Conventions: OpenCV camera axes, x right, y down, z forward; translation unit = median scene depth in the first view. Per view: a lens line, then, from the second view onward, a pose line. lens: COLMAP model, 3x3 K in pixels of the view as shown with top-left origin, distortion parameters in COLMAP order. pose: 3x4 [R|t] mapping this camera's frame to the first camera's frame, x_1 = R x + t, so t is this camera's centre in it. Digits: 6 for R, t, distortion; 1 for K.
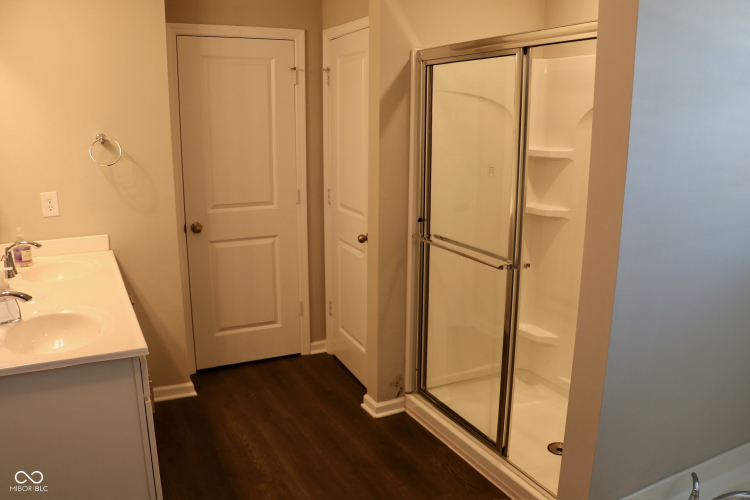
lens RADIAL K [[614.0, 0, 377.8], [0, 614.0, 262.2], [0, 0, 1]] dist [-0.183039, 0.160466]
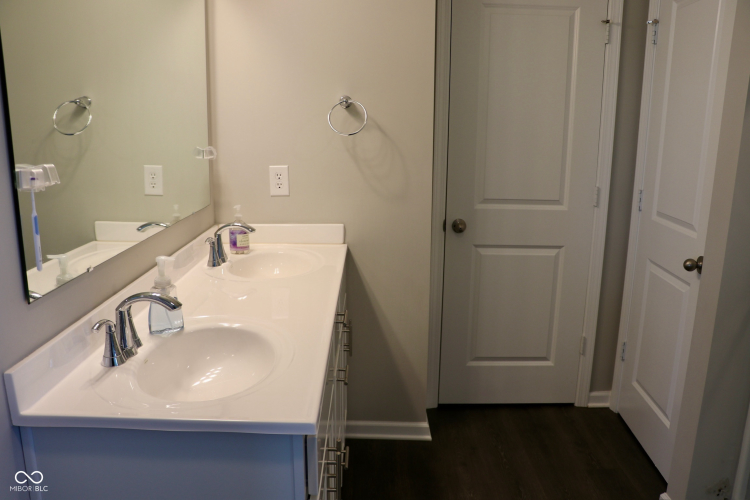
lens RADIAL K [[614.0, 0, 377.8], [0, 614.0, 262.2], [0, 0, 1]] dist [-0.183039, 0.160466]
pose [[0.893981, 0.108365, -0.434805, -0.046065], [-0.110519, 0.993664, 0.020415, -0.015123], [0.434262, 0.029804, 0.900293, 0.248504]]
